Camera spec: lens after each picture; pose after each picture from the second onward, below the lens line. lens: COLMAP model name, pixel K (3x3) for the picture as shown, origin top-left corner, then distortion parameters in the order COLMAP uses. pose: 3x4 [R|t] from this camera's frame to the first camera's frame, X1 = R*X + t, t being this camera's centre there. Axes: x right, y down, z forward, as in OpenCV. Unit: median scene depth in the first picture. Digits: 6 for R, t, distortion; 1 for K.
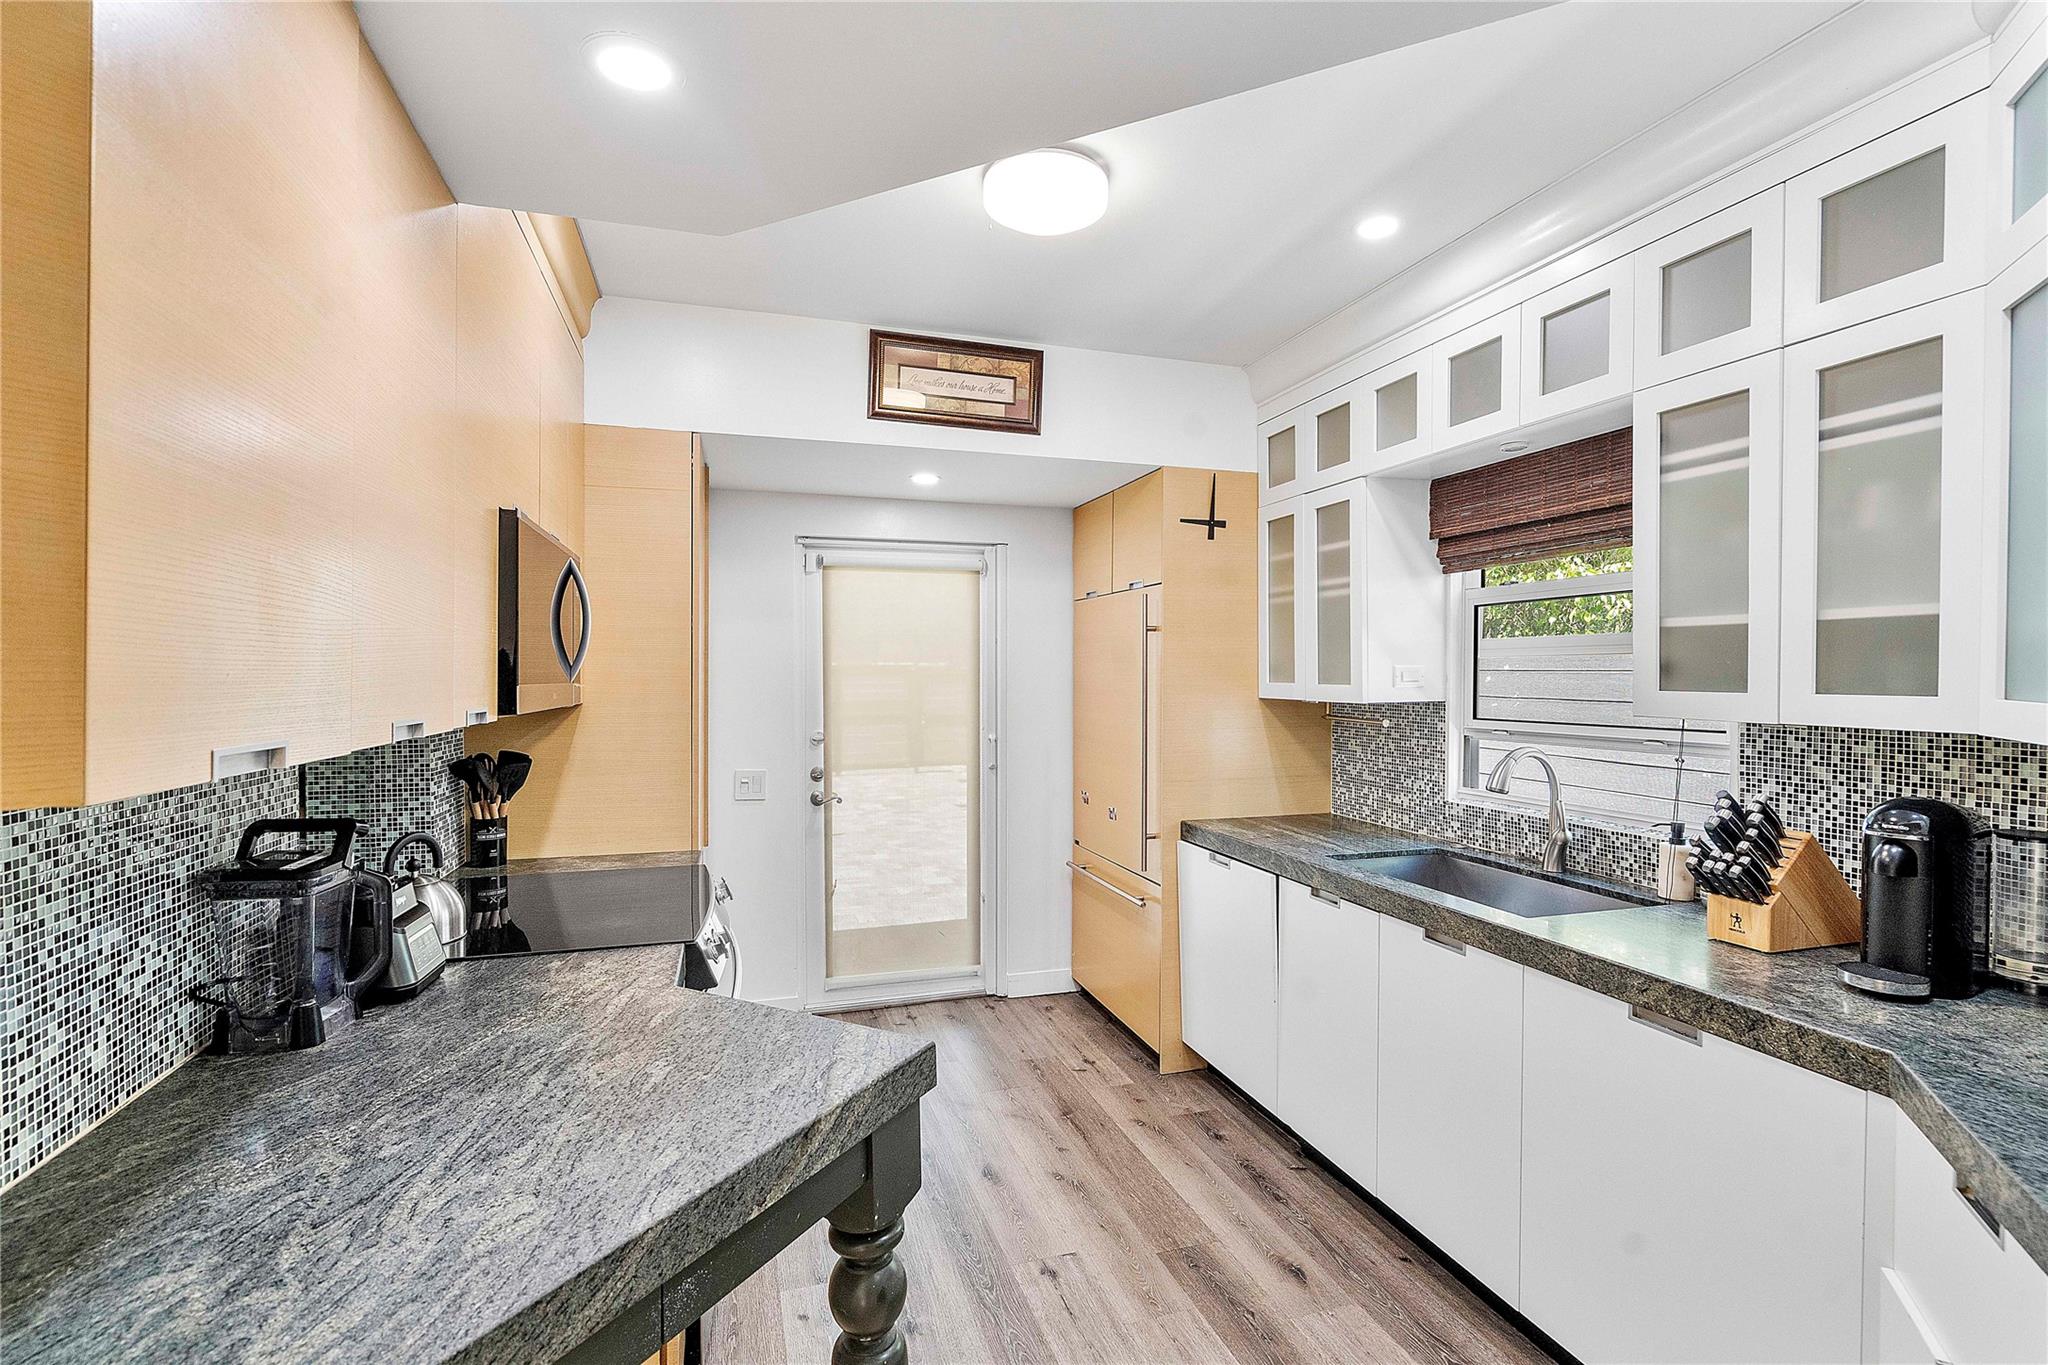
lens RADIAL K [[955.2, 0, 1027.6], [0, 955.2, 681.6], [0, 0, 1]] dist [0.001371, 0.001234]
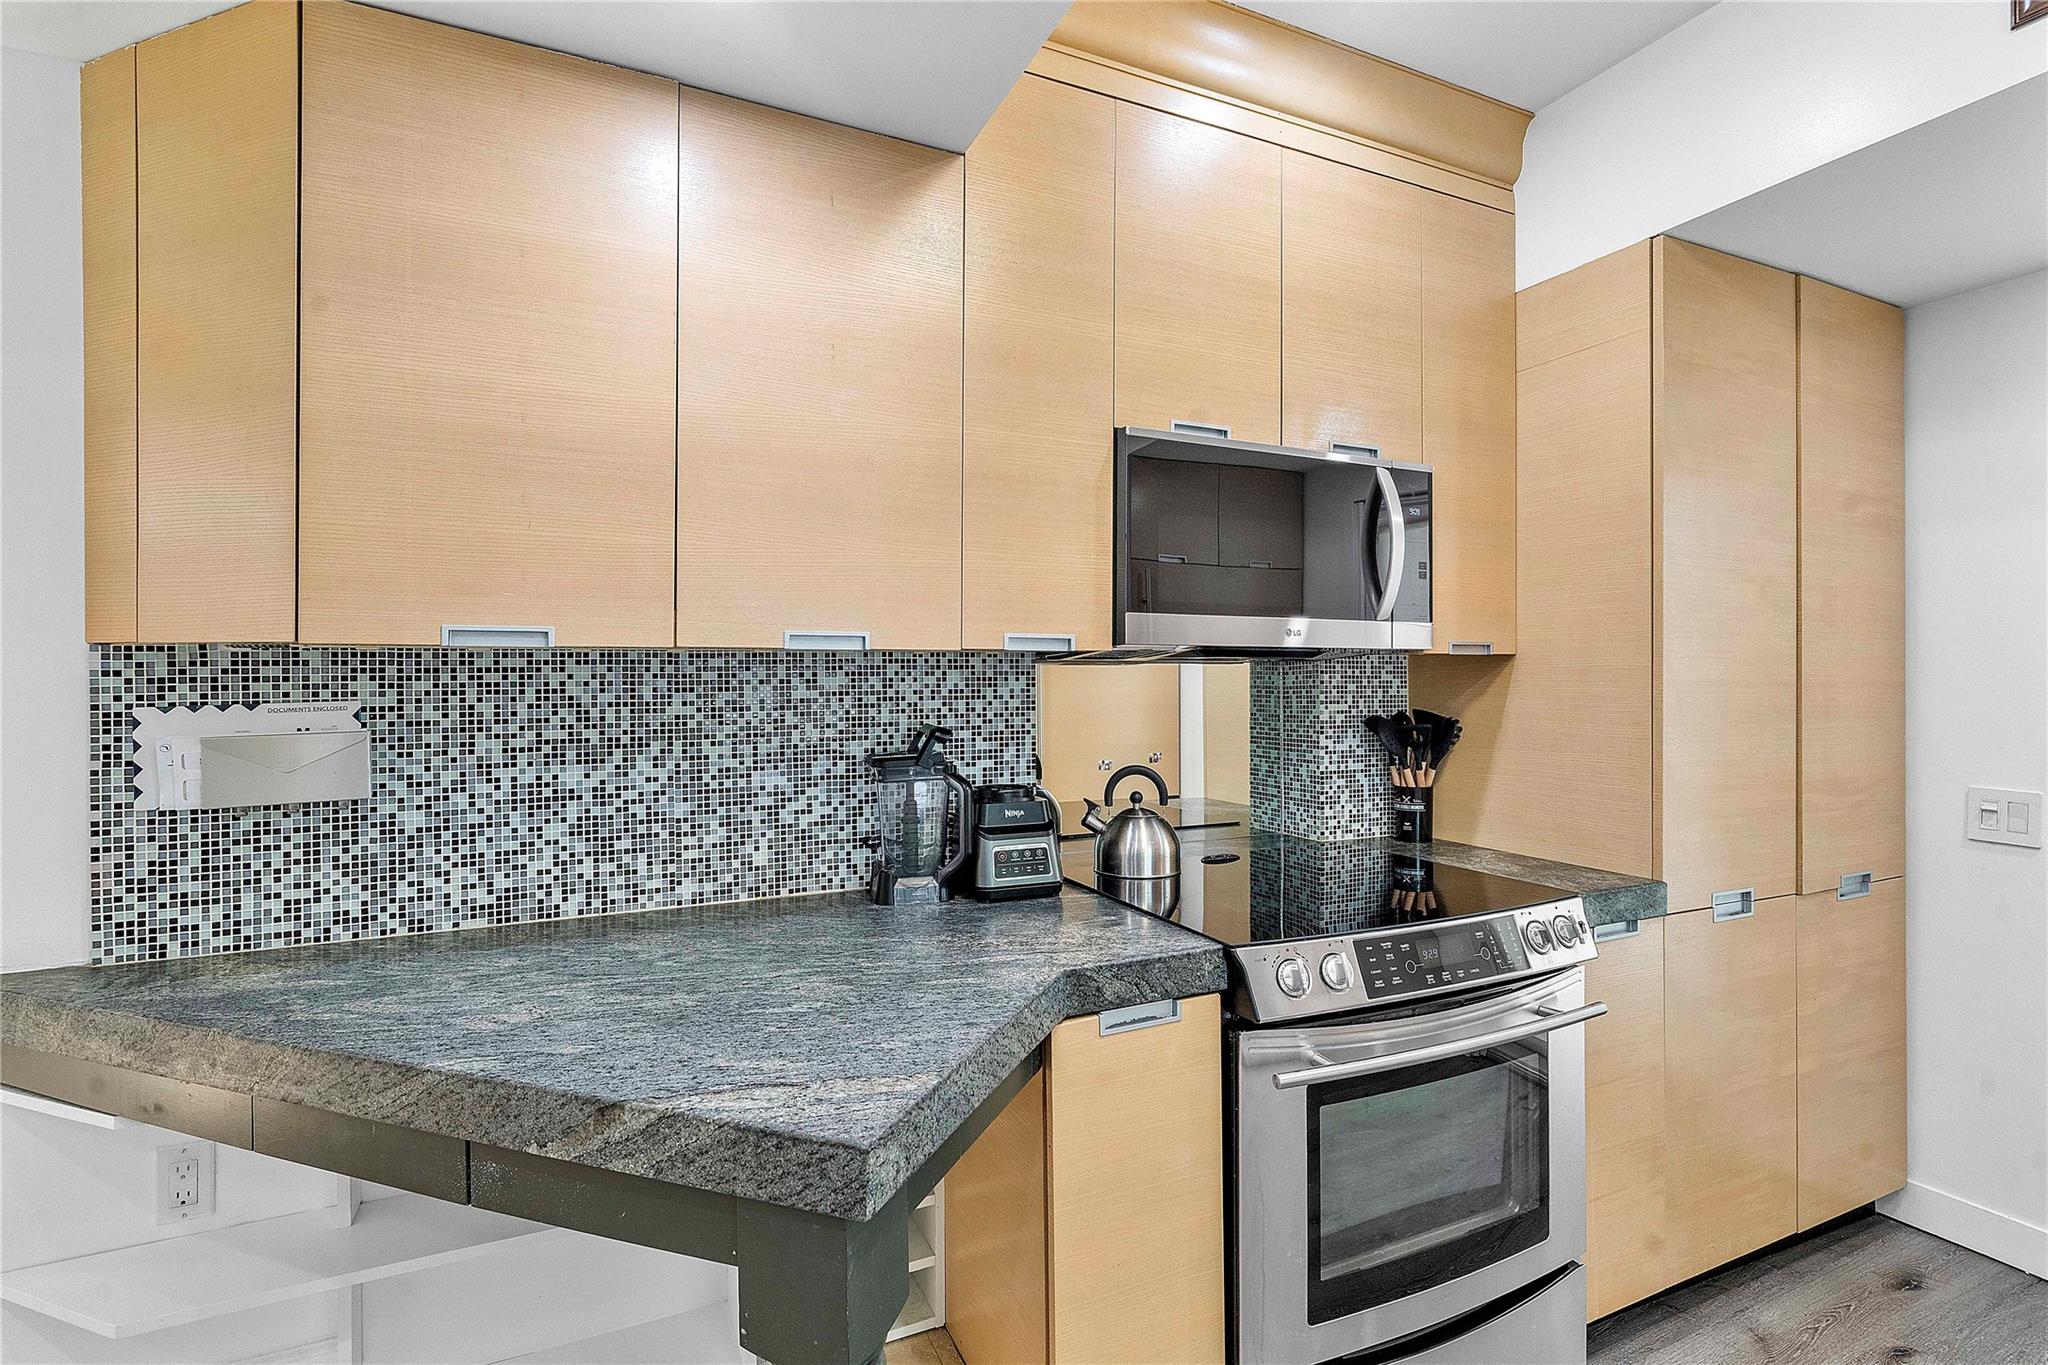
lens RADIAL K [[955.2, 0, 1010.3], [0, 955.2, 679.3], [0, 0, 1]] dist [0.001371, 0.001234]
pose [[0.117457, -0.003206, -0.993073, 0.339838], [-0.004556, 0.999983, -0.003767, 0.066106], [0.993067, 0.004967, 0.117441, 0.704353]]
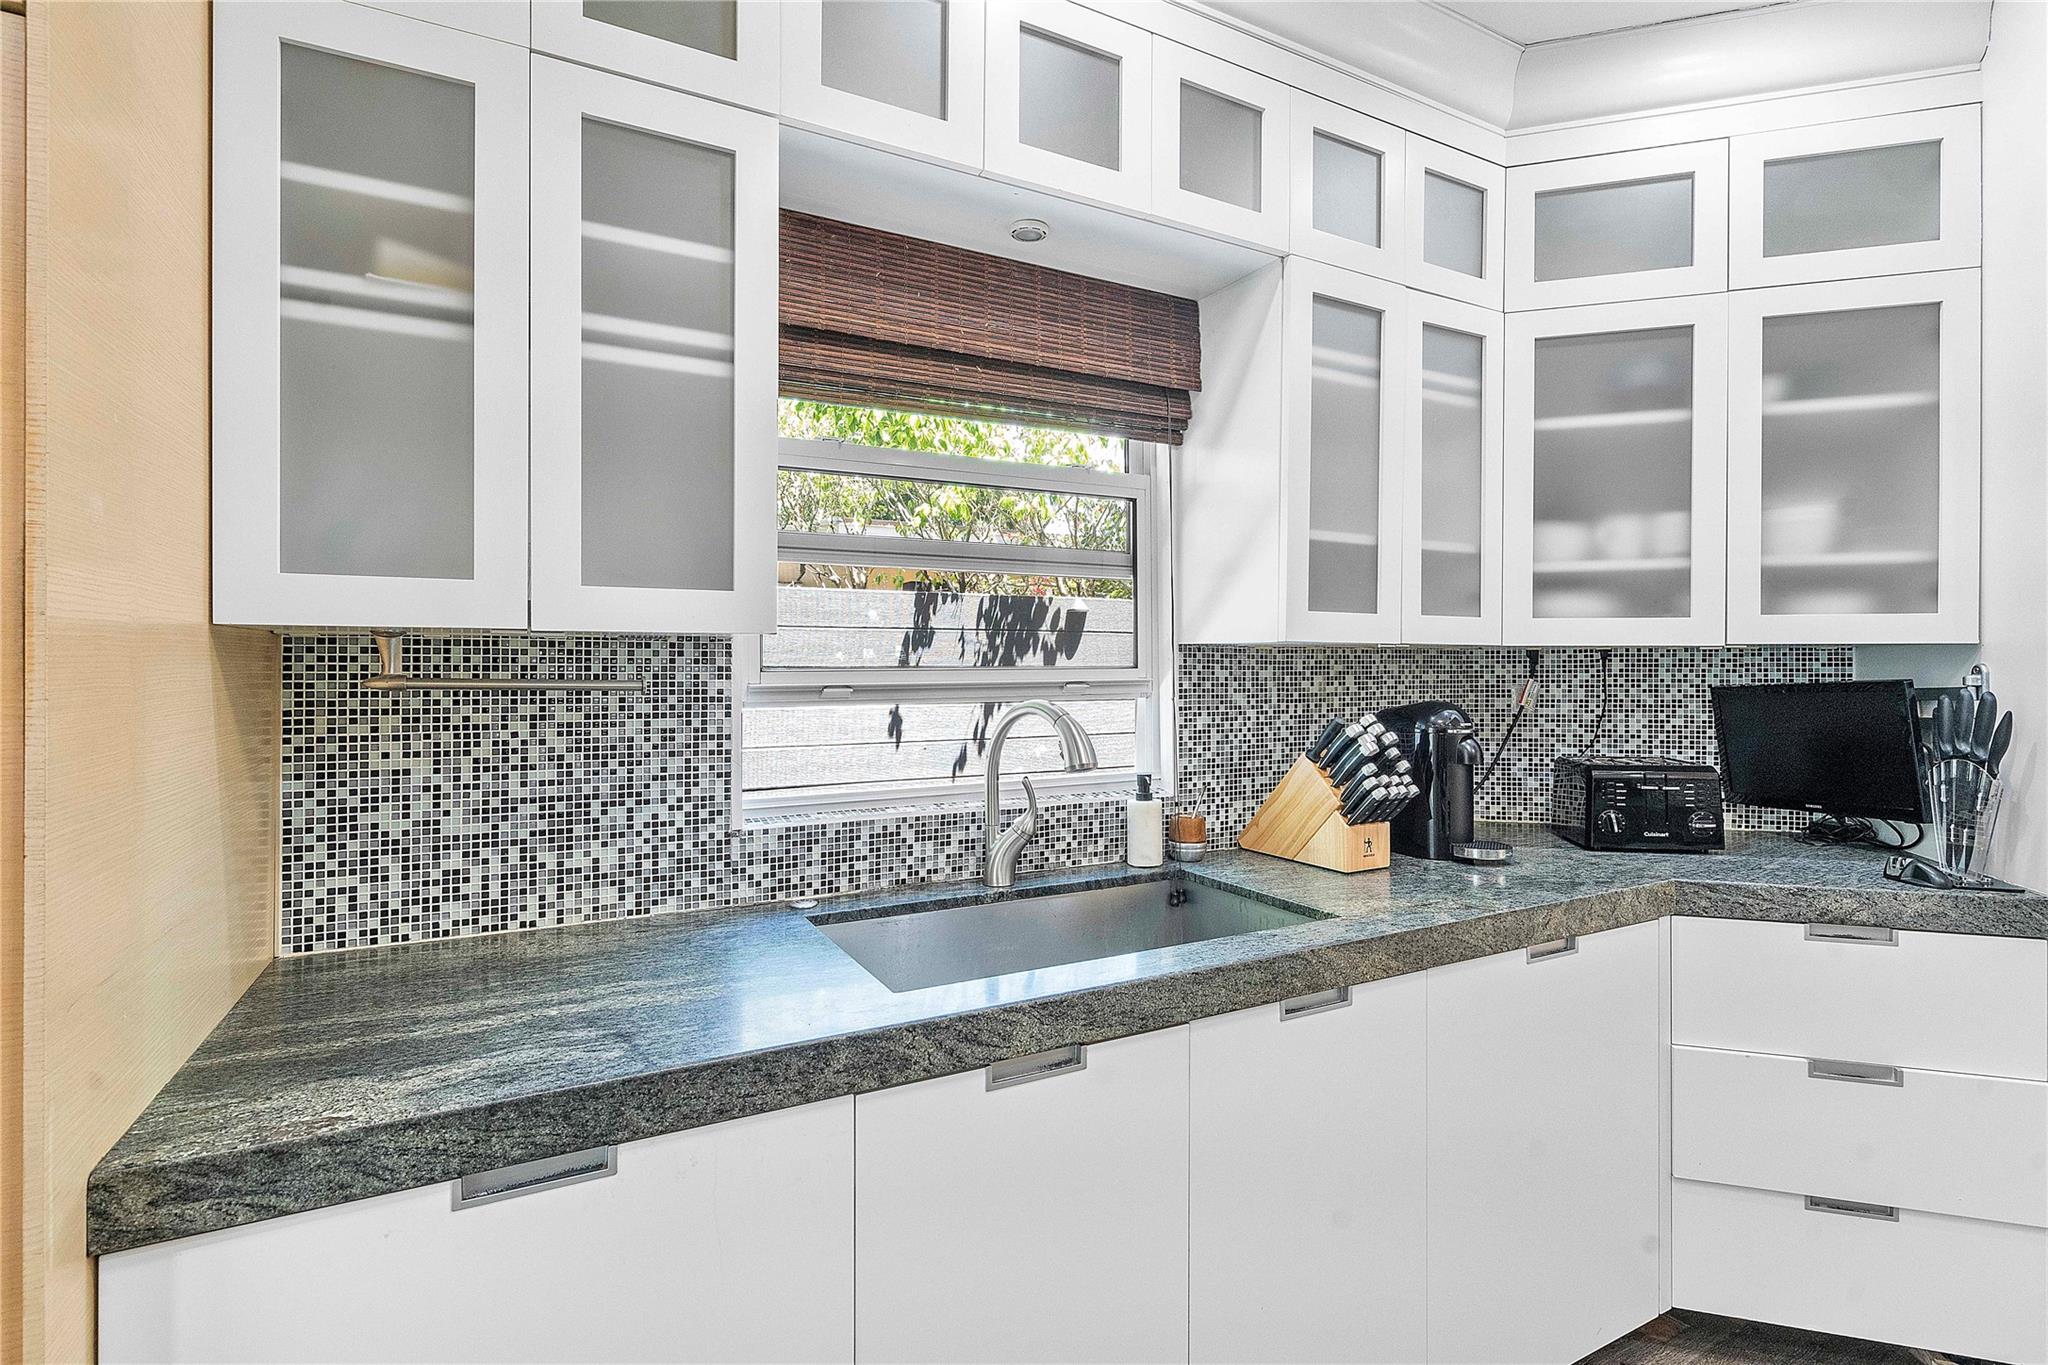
lens RADIAL K [[955.2, 0, 1023.9], [0, 955.2, 670.7], [0, 0, 1]] dist [0.001371, 0.001234]
pose [[-0.178005, -0.001271, 0.984029, -0.148823], [0.012443, 0.999916, 0.003542, 0.056785], [-0.983951, 0.012875, -0.177974, 1.391264]]
